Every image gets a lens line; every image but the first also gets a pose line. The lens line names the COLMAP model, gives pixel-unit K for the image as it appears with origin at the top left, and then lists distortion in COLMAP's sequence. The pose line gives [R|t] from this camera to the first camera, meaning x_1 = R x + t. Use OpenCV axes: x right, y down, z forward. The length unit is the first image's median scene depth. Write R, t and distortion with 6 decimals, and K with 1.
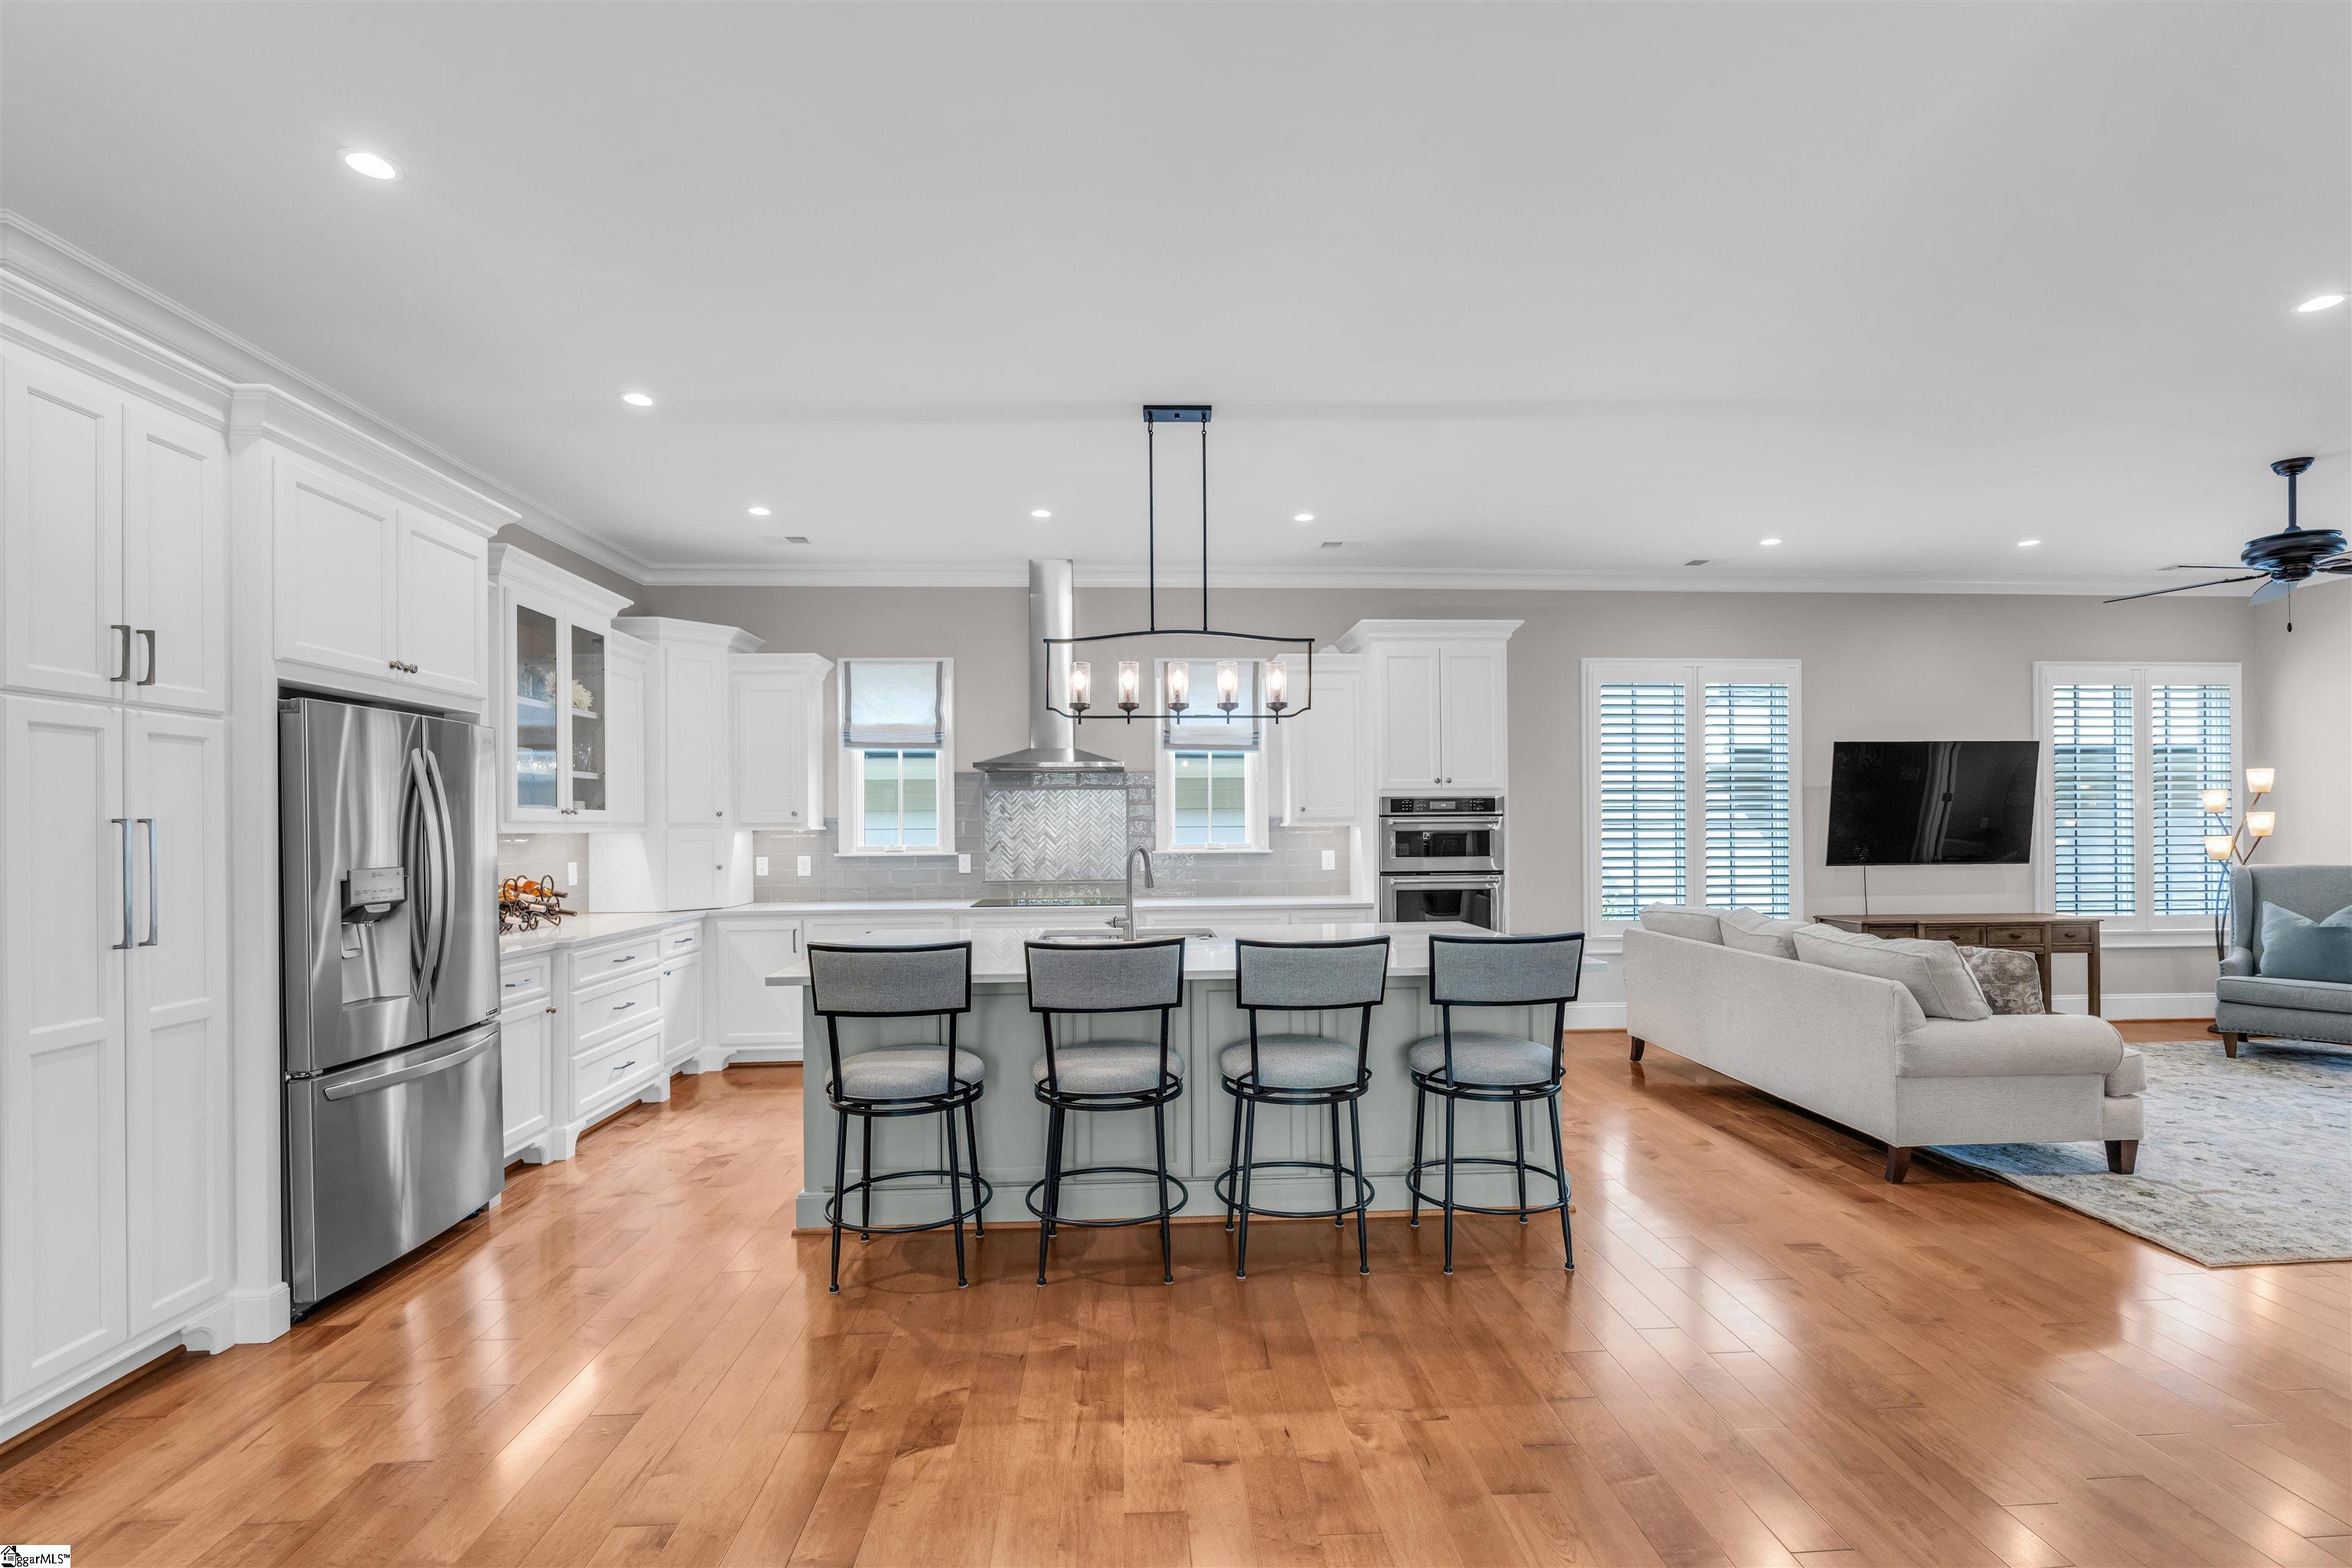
lens RADIAL K [[1019.0, 0, 1175.8], [0, 1019.0, 821.7], [0, 0, 1]] dist [-0.001705, 0.000086]
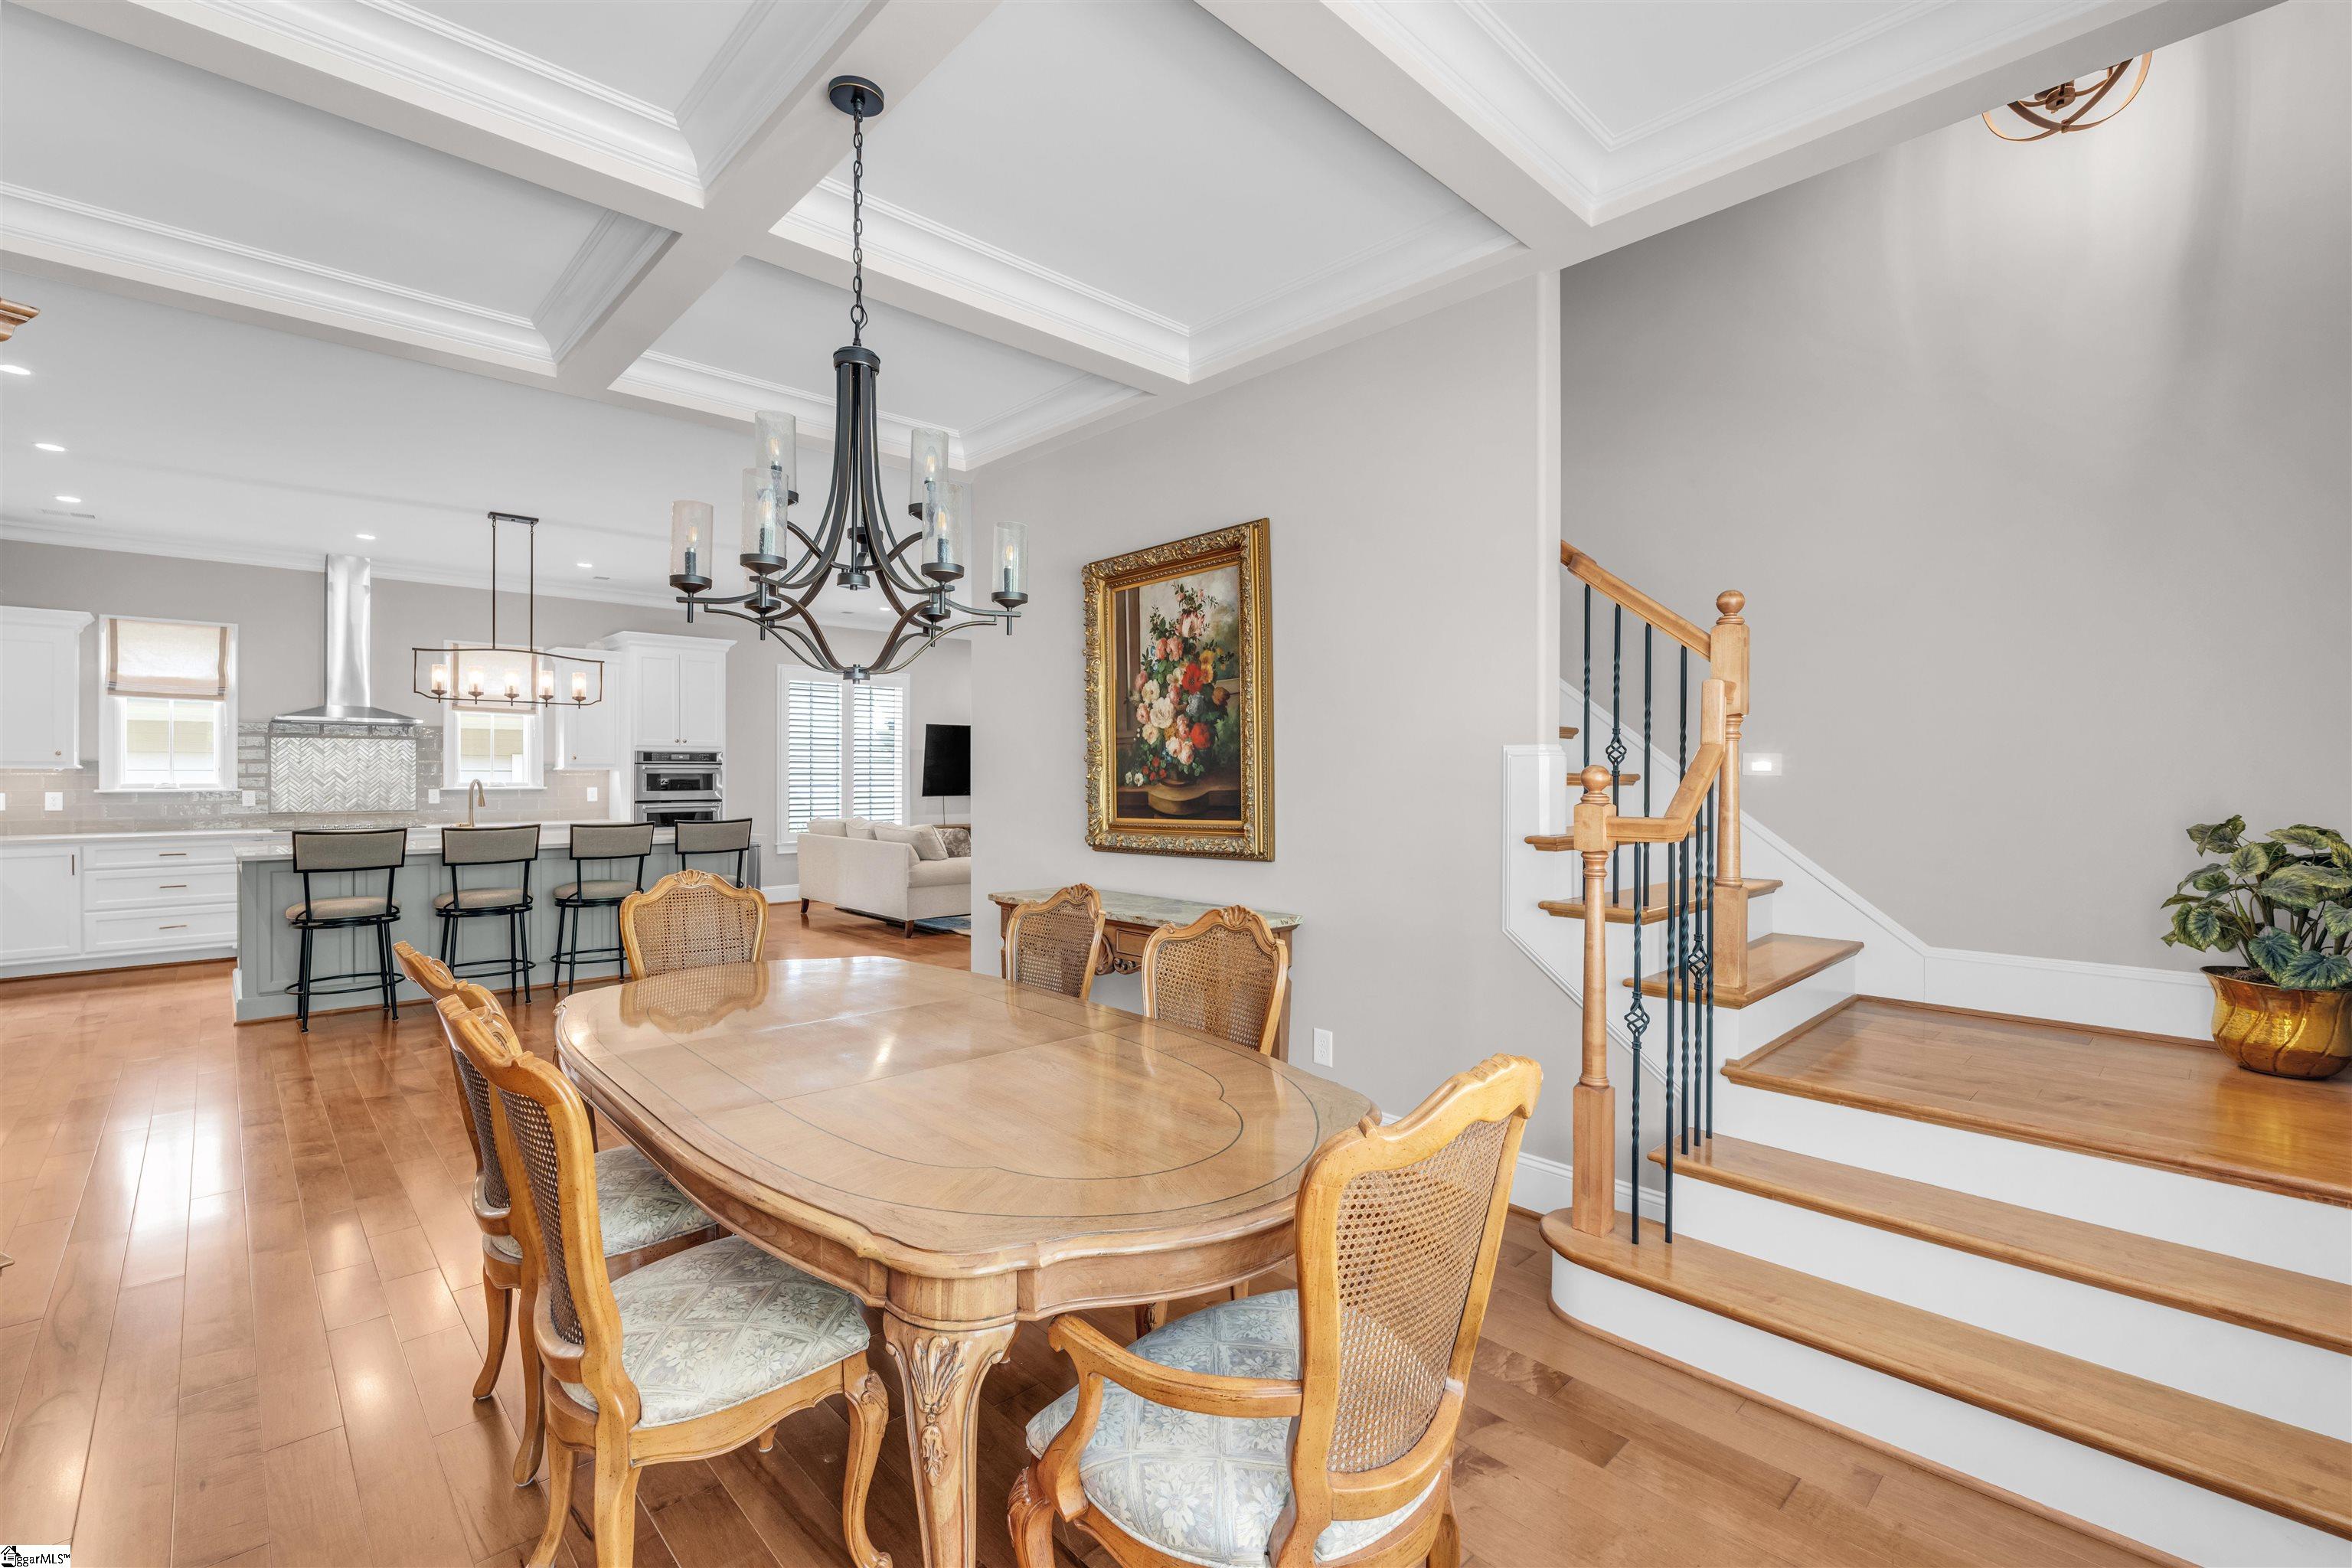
lens RADIAL K [[1028.5, 0, 1171.4], [0, 1028.5, 773.6], [0, 0, 1]] dist [-0.002656, -0.000300]
pose [[0.759545, 0.007959, 0.650406, -0.173589], [-0.008714, 0.999960, -0.002060, 0.005670], [-0.650396, -0.004103, 0.759584, -0.622697]]
